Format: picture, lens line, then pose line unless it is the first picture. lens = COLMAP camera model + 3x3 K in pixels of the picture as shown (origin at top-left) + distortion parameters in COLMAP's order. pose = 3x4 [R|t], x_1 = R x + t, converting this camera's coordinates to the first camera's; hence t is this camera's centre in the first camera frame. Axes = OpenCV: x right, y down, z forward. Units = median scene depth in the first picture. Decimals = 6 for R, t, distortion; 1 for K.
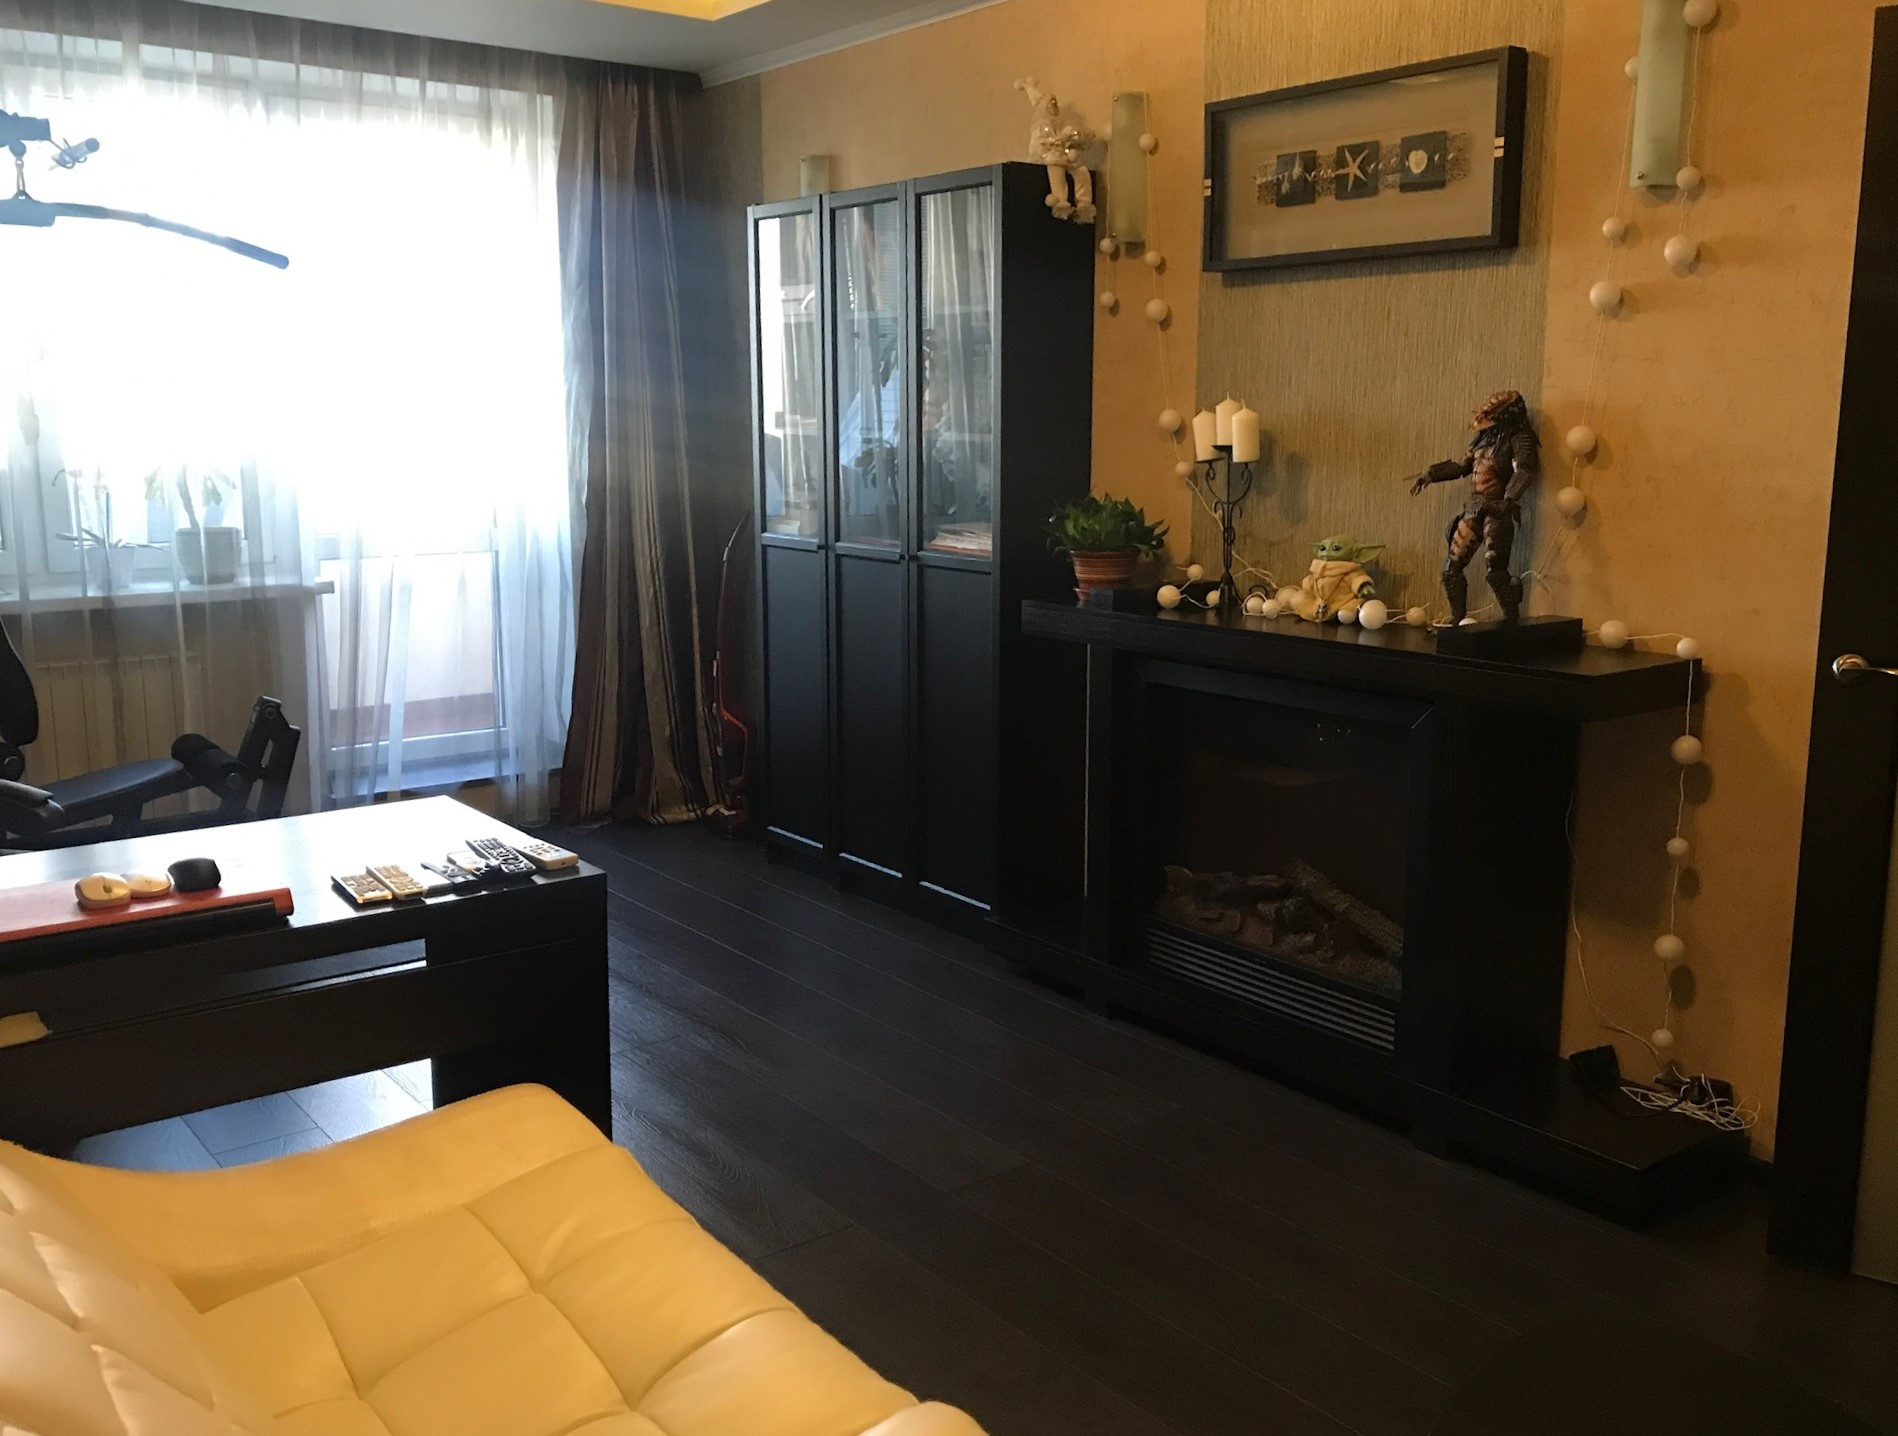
lens RADIAL K [[1680.7, 0, 949.0], [0, 1680.7, 718.0], [0, 0, 1]] dist [0.059780, -0.094408]
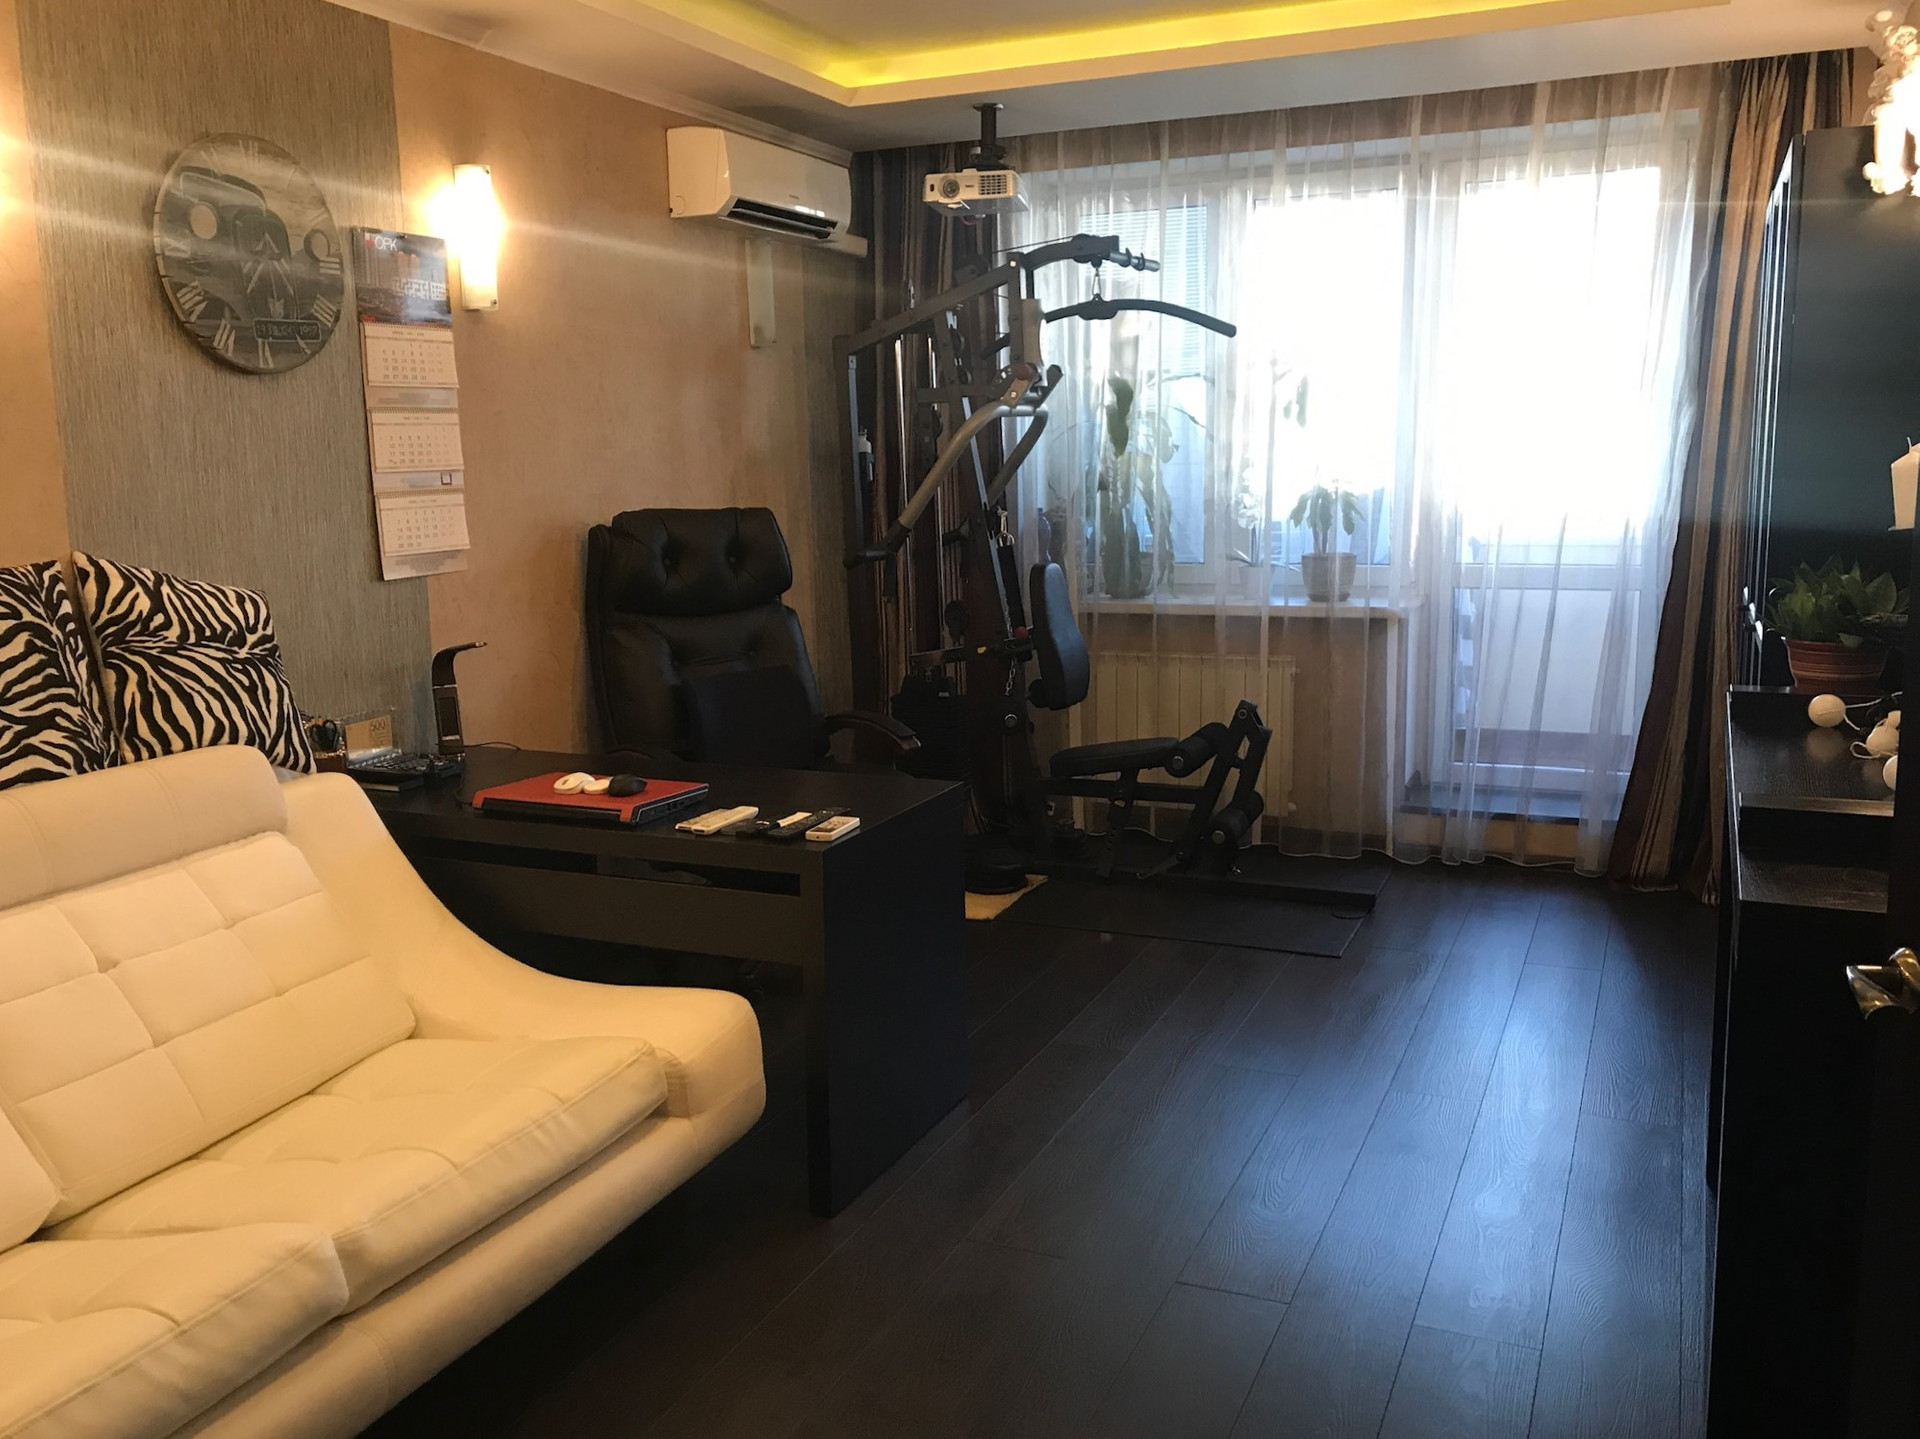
lens RADIAL K [[1583.0, 0, 960.0], [0, 1583.0, 719.5], [0, 0, 1]] dist [0.082809, -0.137807]
pose [[0.455548, 0.141647, -0.878870, 0.572634], [-0.137787, 0.986582, 0.087587, -0.081875], [0.879483, 0.081197, 0.468953, 0.370770]]
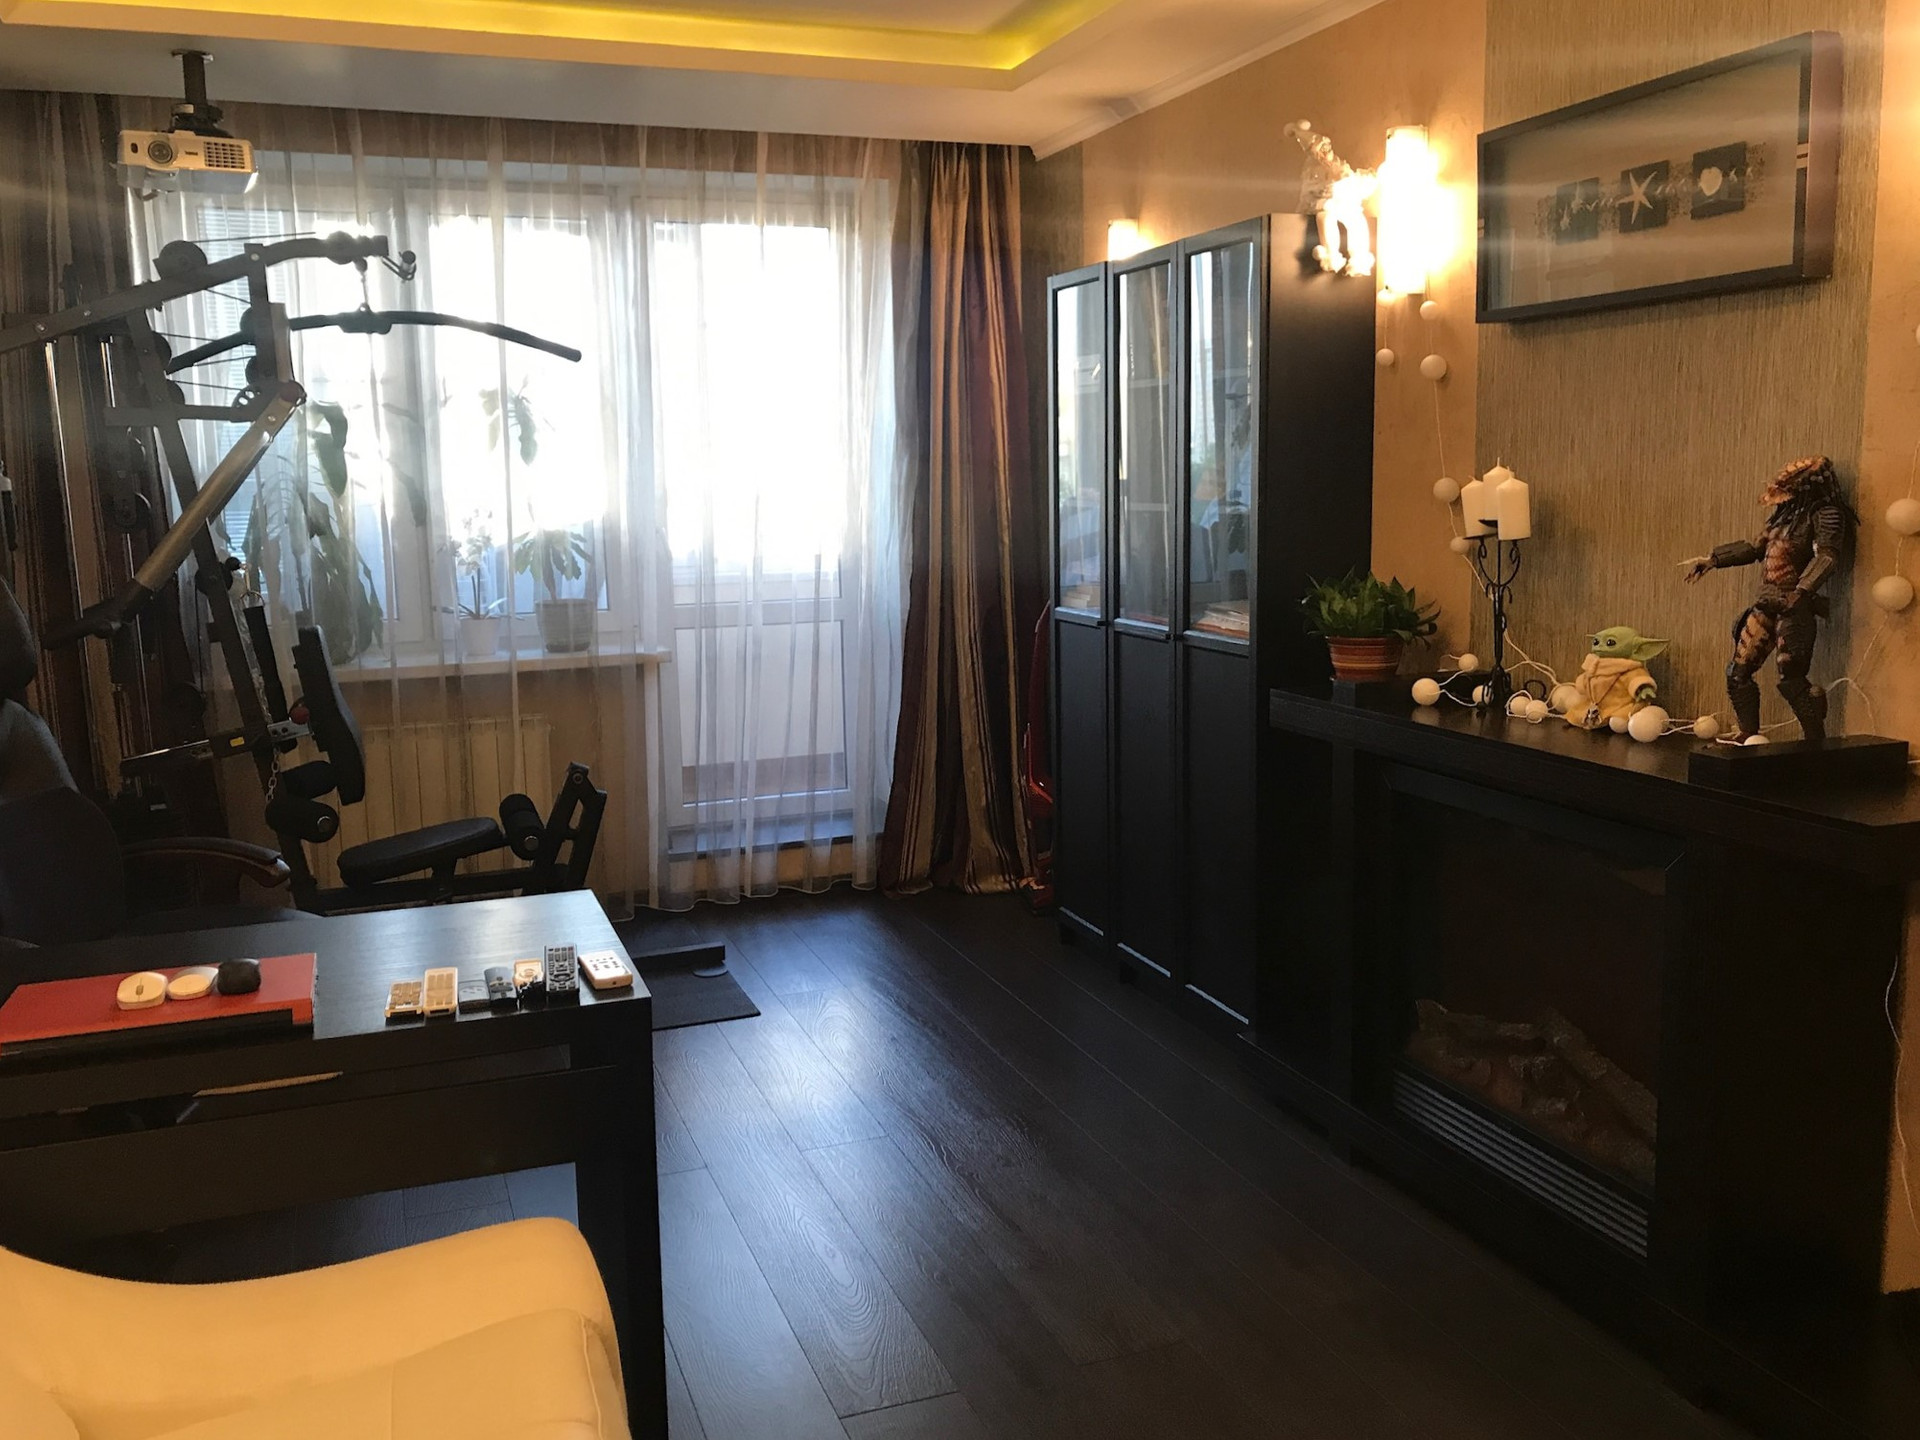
lens RADIAL K [[1610.8, 0, 960.0], [0, 1610.8, 720.0], [0, 0, 1]] dist [0.006171, 0.008449]
pose [[0.952189, 0.026203, -0.304384, 0.160146], [-0.031994, 0.999389, -0.014050, -0.038905], [0.303830, 0.023117, 0.952446, 0.130485]]
